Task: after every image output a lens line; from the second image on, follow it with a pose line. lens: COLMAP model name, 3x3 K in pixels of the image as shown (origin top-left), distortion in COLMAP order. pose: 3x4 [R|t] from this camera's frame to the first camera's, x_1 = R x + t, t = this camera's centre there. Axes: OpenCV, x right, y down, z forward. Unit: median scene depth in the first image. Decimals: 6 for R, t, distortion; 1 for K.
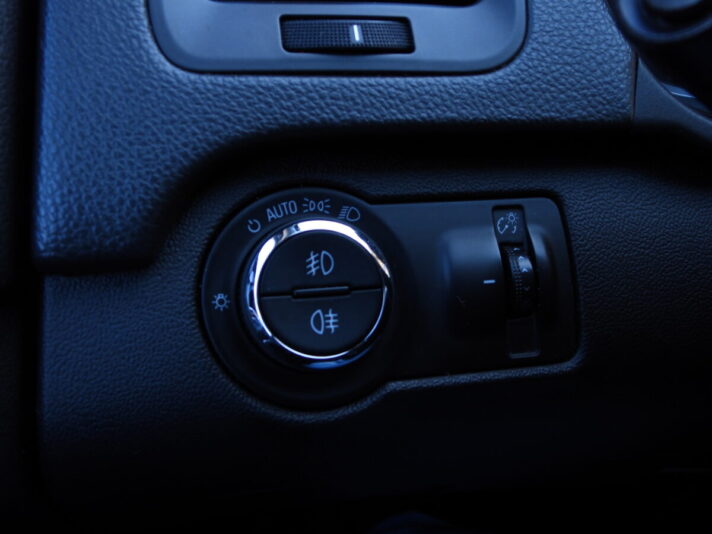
lens RADIAL K [[740.3, 0, 356.0], [0, 740.3, 267.0], [0, 0, 1]] dist [-0.001164, -0.106266]
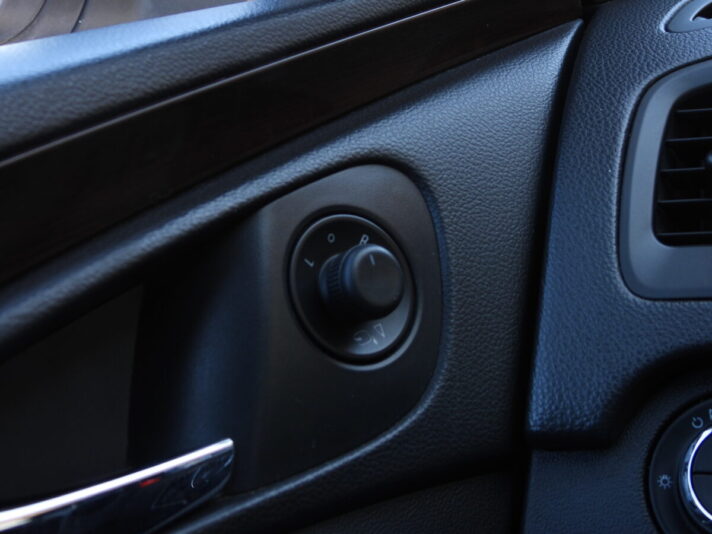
lens RADIAL K [[1160.1, 0, 356.0], [0, 1160.1, 267.0], [0, 0, 1]] dist [0.022595, -0.990801]
pose [[0.839272, -0.046742, -0.541699, 0.473809], [-0.122649, 0.954343, -0.272373, 0.315540], [0.529698, 0.295034, 0.795220, -0.960470]]
